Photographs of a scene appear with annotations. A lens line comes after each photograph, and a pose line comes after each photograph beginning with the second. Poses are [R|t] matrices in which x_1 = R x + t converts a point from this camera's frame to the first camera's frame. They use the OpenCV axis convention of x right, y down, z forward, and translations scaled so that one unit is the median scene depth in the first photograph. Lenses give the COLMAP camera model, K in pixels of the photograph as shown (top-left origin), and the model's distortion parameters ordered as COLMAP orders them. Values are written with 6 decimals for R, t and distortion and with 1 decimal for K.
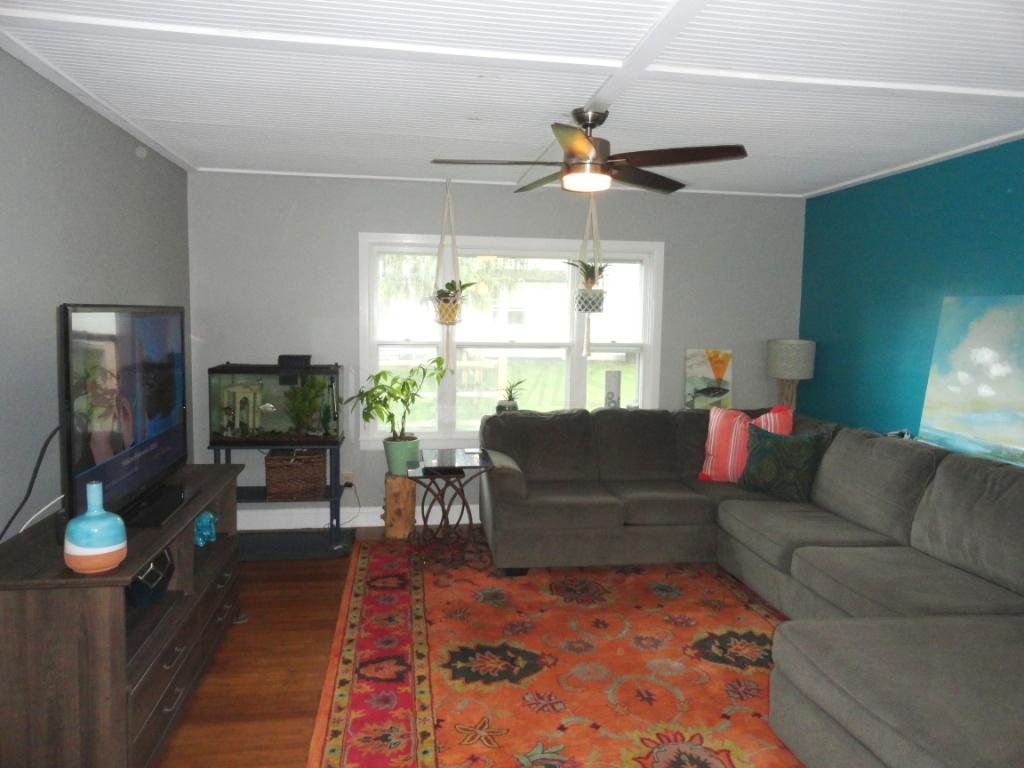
lens RADIAL K [[706.5, 0, 512.0], [0, 706.5, 384.0], [0, 0, 1]] dist [0.005079, 0.003534]
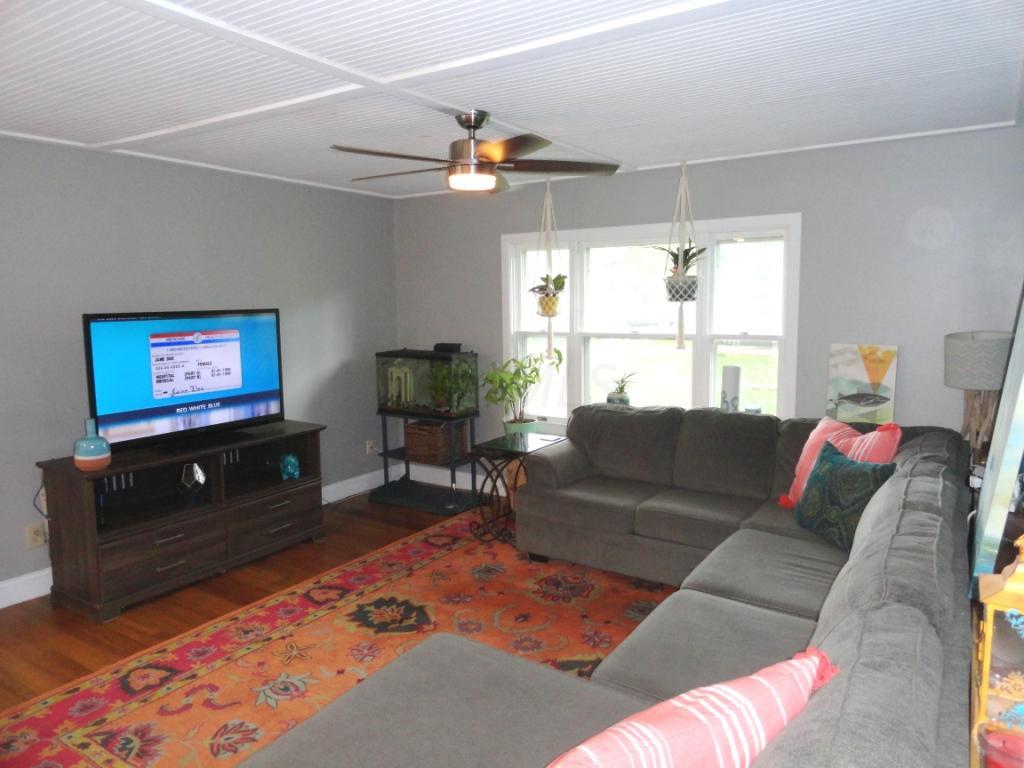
lens RADIAL K [[706.5, 0, 512.0], [0, 706.5, 384.0], [0, 0, 1]] dist [0.005079, 0.003534]
pose [[0.739722, 0.056211, -0.670561, 0.691839], [-0.039028, 0.998411, 0.040640, -0.029522], [0.671780, -0.003892, 0.740740, 0.220731]]
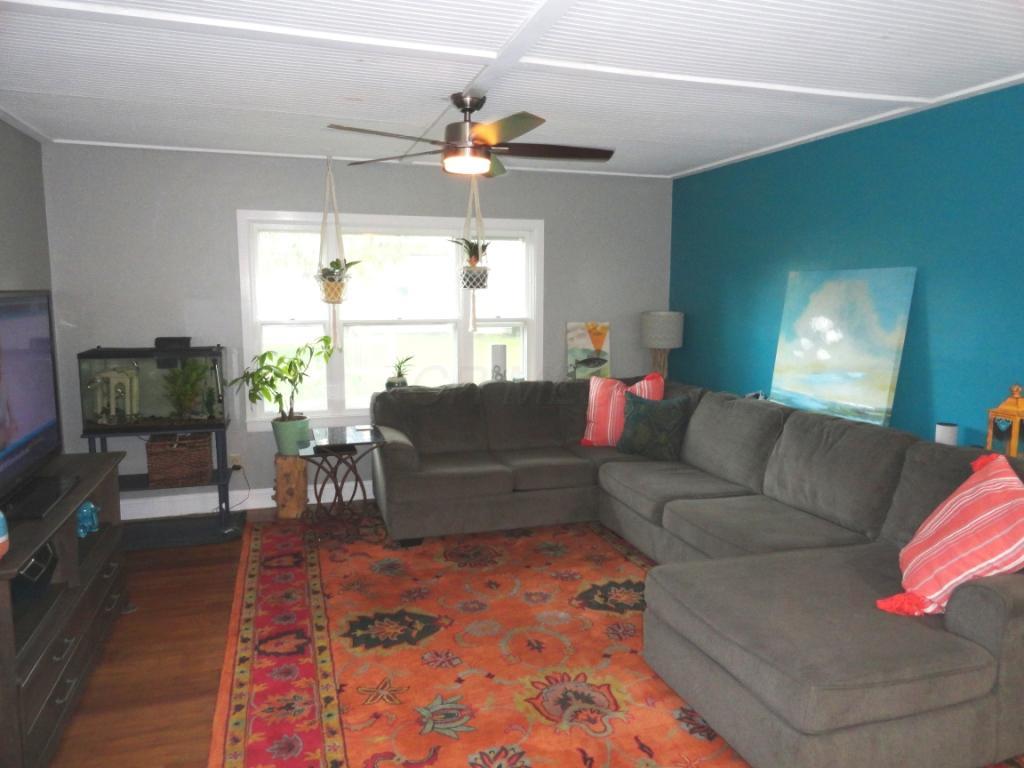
lens RADIAL K [[706.5, 0, 512.0], [0, 706.5, 384.0], [0, 0, 1]] dist [0.005079, 0.003534]
pose [[0.987310, -0.034316, 0.155054, -0.000940], [0.028559, 0.998823, 0.039208, -0.001975], [-0.156217, -0.034282, 0.987128, -0.037616]]
